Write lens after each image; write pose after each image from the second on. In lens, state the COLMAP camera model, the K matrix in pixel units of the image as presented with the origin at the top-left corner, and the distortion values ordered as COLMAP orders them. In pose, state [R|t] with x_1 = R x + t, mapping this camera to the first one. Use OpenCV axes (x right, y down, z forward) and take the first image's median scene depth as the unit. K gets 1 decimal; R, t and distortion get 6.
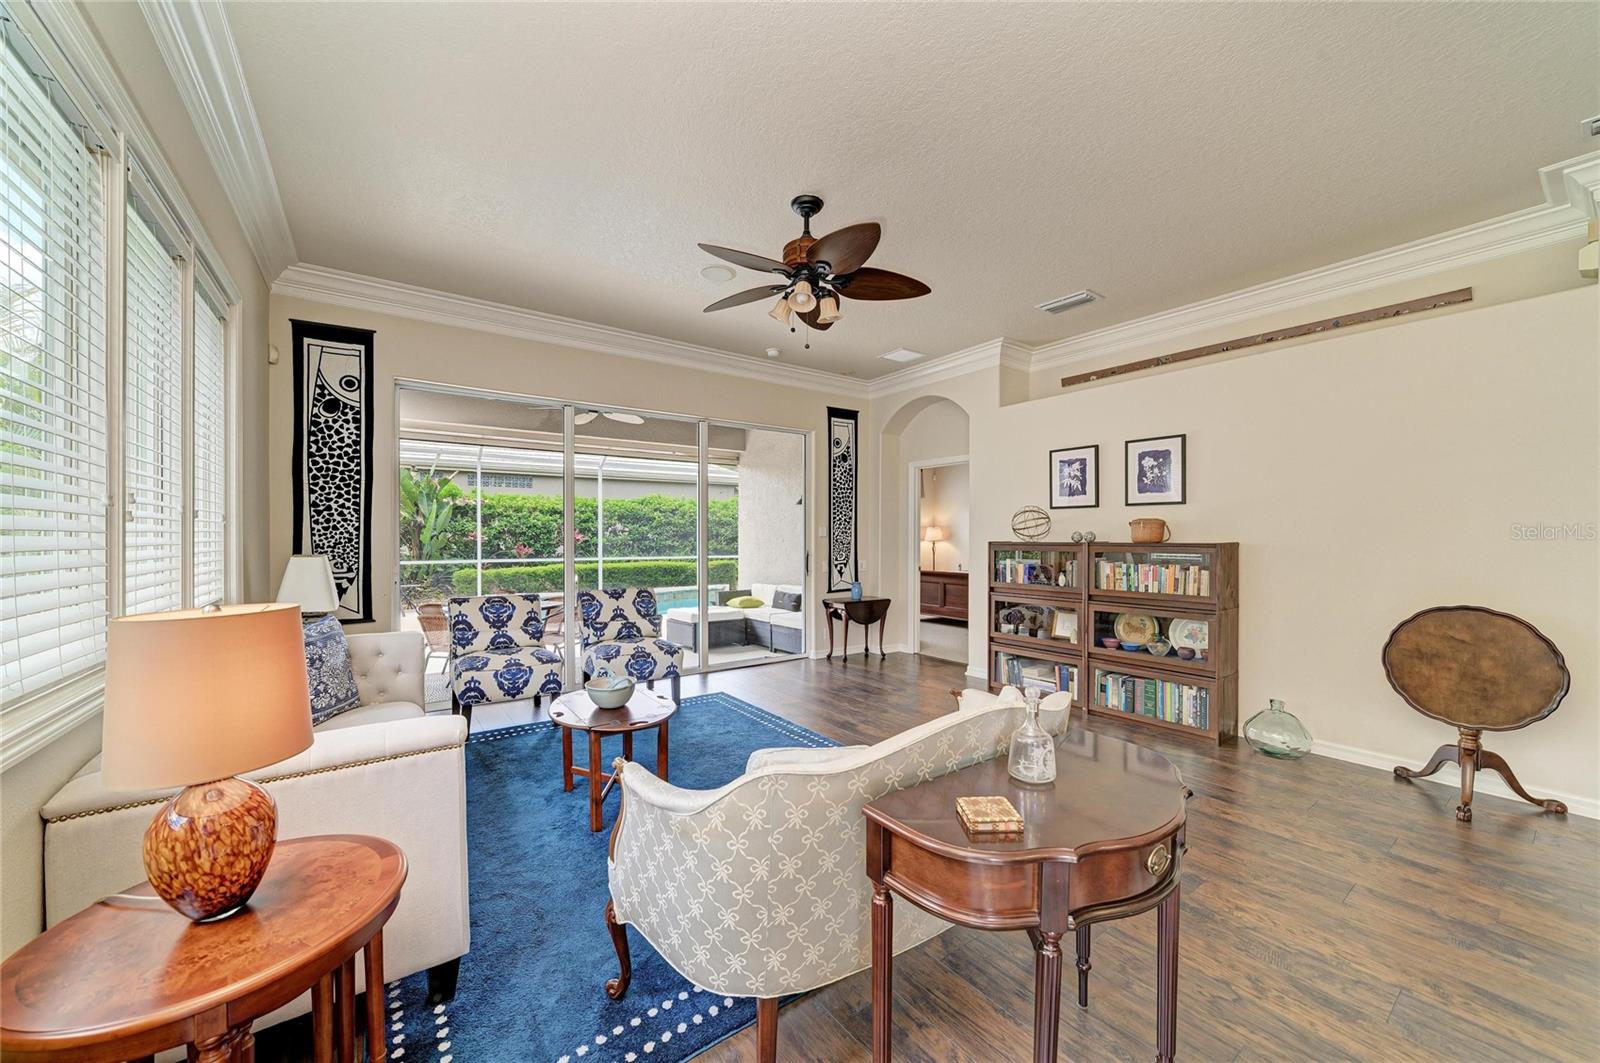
lens RADIAL K [[595.4, 0, 806.7], [0, 595.4, 539.1], [0, 0, 1]] dist [-0.019881, 0.005726]
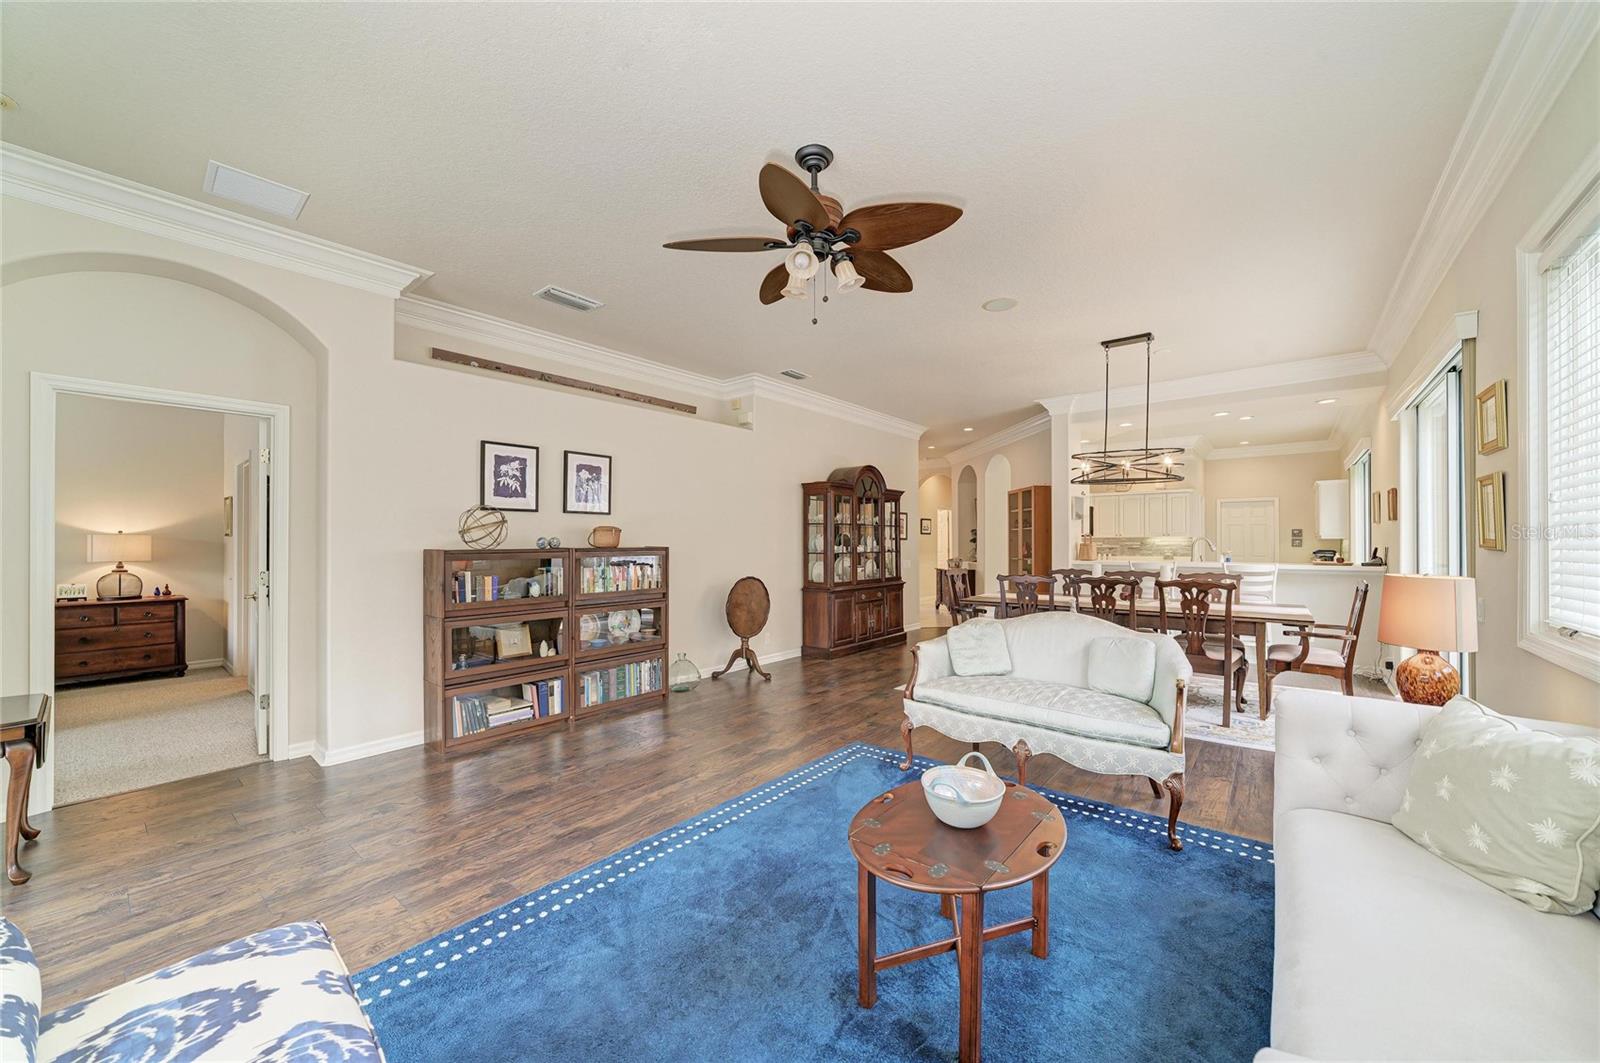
lens RADIAL K [[595.4, 0, 806.7], [0, 595.4, 539.1], [0, 0, 1]] dist [-0.019881, 0.005726]
pose [[-0.257800, 0.003297, 0.966193, -0.547925], [0.005663, 0.999982, -0.001902, -0.005407], [-0.966182, 0.004982, -0.257814, 0.819969]]
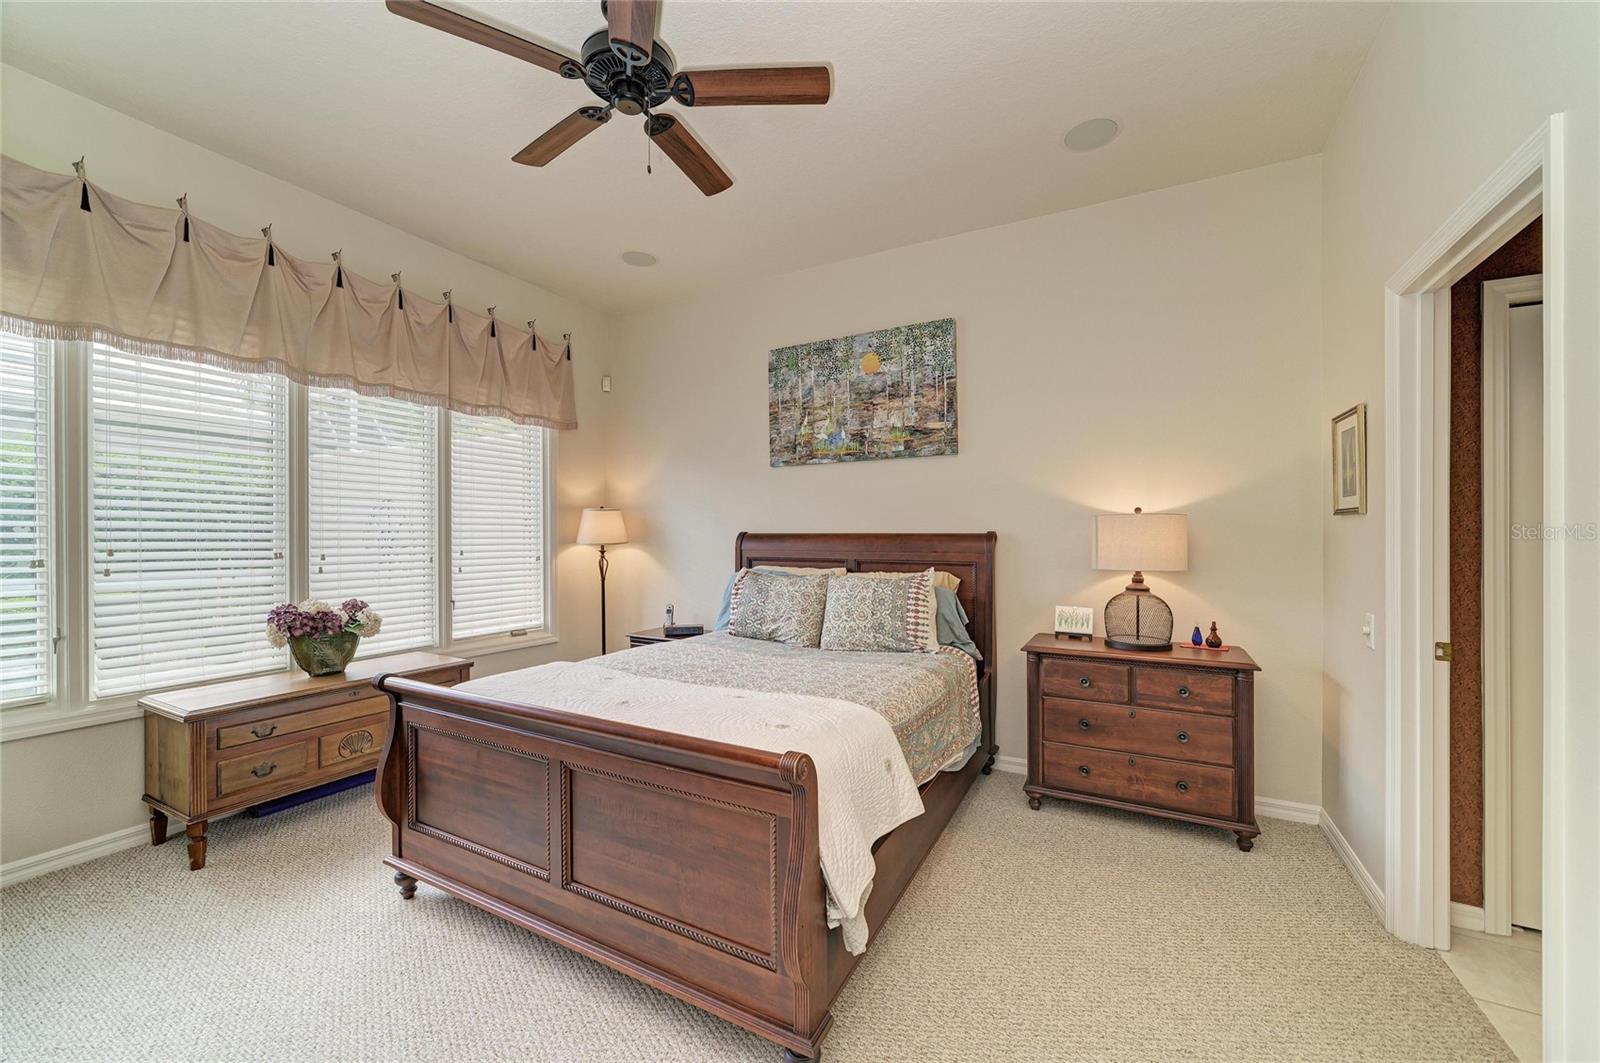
lens RADIAL K [[628.3, 0, 801.6], [0, 628.3, 536.9], [0, 0, 1]] dist [-0.006827, 0.000360]
pose [[0.900033, -0.002073, 0.435816, 0.375780], [0.003473, 0.999991, -0.002416, -0.003194], [-0.435808, 0.003688, 0.900032, 1.437308]]
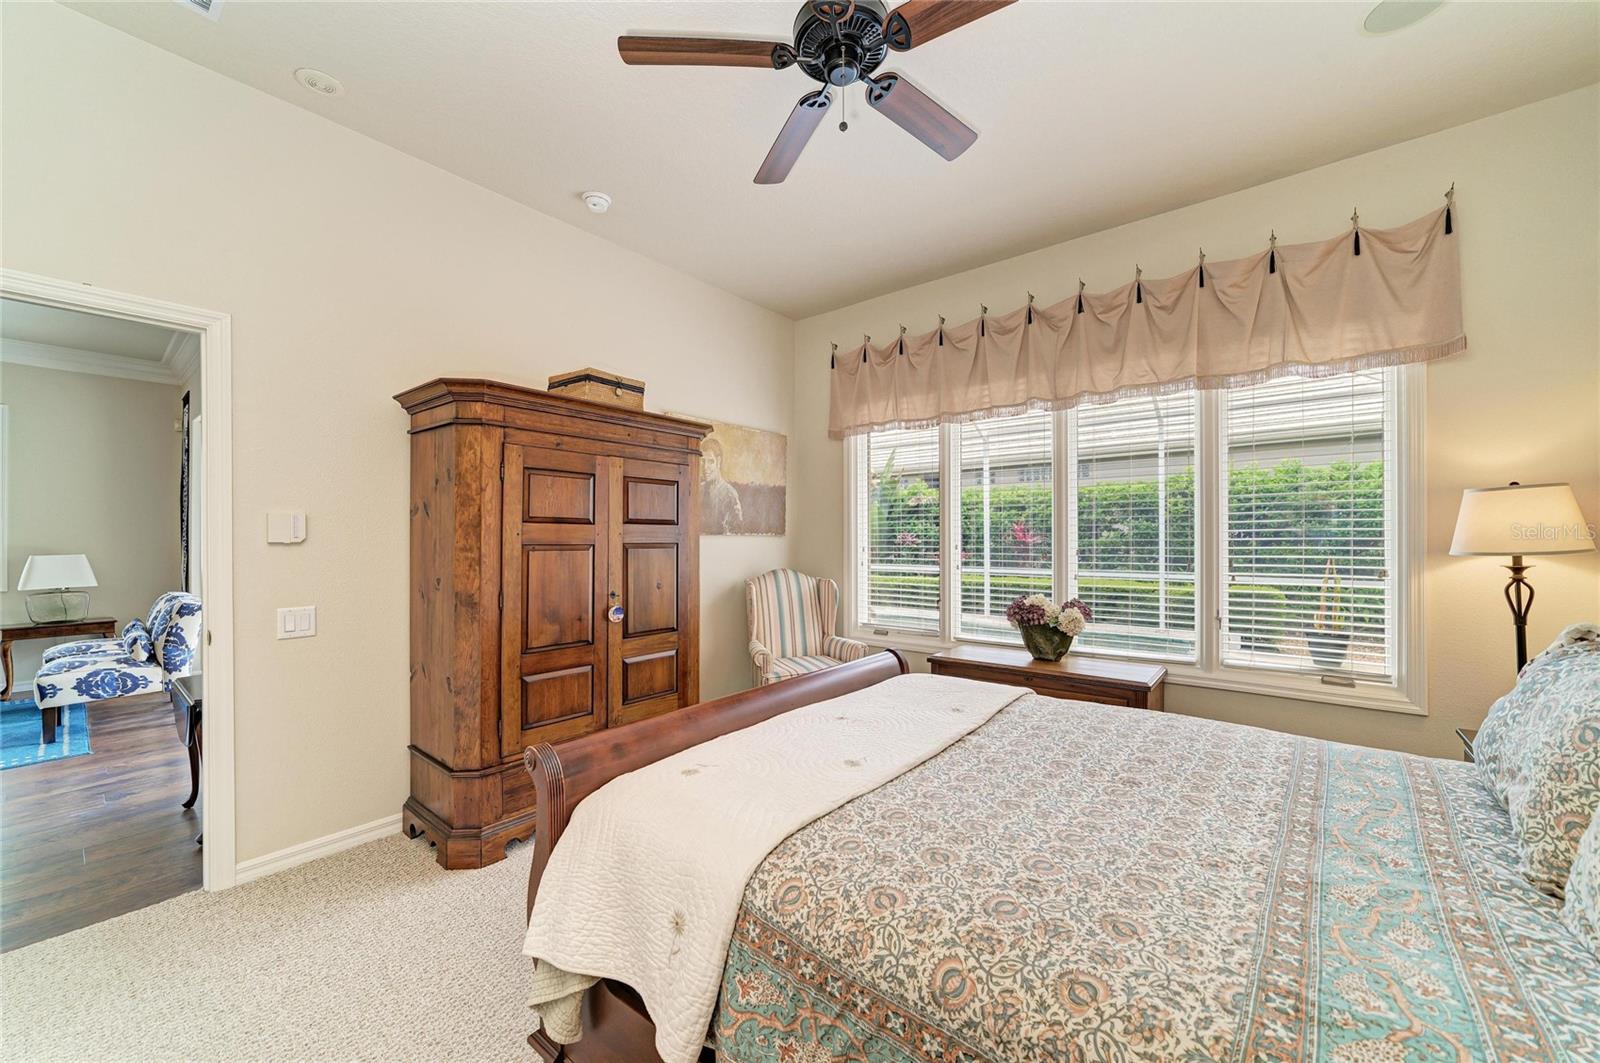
lens RADIAL K [[613.7, 0, 799.4], [0, 613.7, 550.2], [0, 0, 1]] dist [-0.000905, 0.000176]
pose [[0.243414, 0.013578, -0.969828, 0.859288], [-0.004723, 0.999907, 0.012814, -0.004895], [0.969911, 0.001462, 0.243455, 1.775312]]
